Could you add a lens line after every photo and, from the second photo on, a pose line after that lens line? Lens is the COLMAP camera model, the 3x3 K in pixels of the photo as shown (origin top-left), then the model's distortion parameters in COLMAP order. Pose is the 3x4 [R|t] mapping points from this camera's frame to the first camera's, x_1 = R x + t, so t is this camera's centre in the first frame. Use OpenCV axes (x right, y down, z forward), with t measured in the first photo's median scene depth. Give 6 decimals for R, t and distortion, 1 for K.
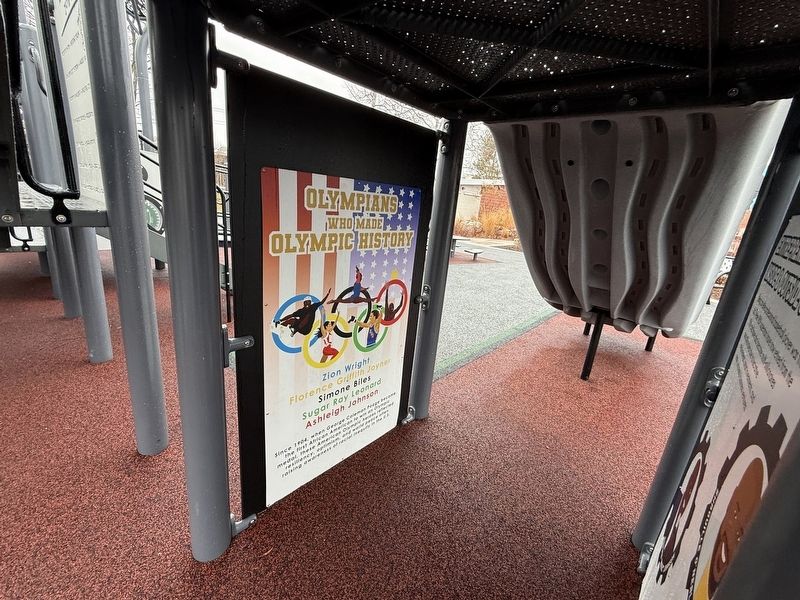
lens RADIAL K [[347.4, 0, 397.2], [0, 347.4, 297.1], [0, 0, 1]] dist [0.005574, 0.000836]
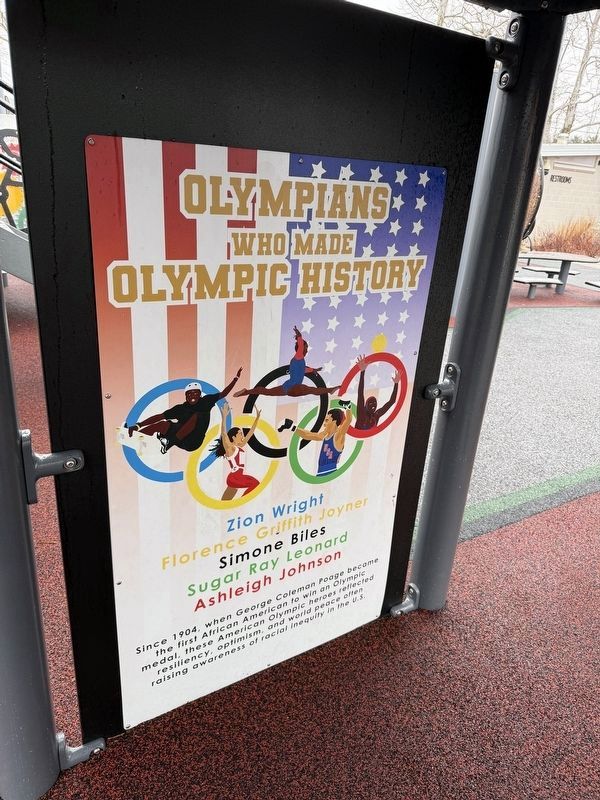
lens RADIAL K [[566.7, 0, 301.8], [0, 566.7, 399.1], [0, 0, 1]] dist [0.065903, -0.082689]
pose [[0.962130, 0.077172, -0.261438, 0.123522], [-0.055991, 0.994587, 0.087531, -0.056774], [0.266777, -0.069578, 0.961243, 0.178236]]
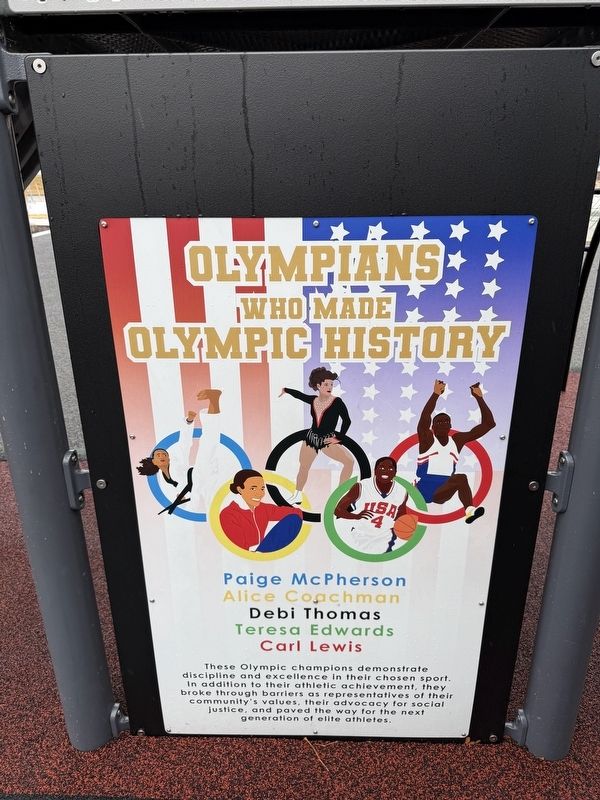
lens RADIAL K [[566.7, 0, 297.2], [0, 566.7, 405.9], [0, 0, 1]] dist [0.065903, -0.082689]
pose [[0.640920, 0.178259, -0.746622, 0.472257], [-0.143239, 0.983351, 0.111819, -0.156028], [0.754125, 0.035278, 0.655783, 0.445515]]
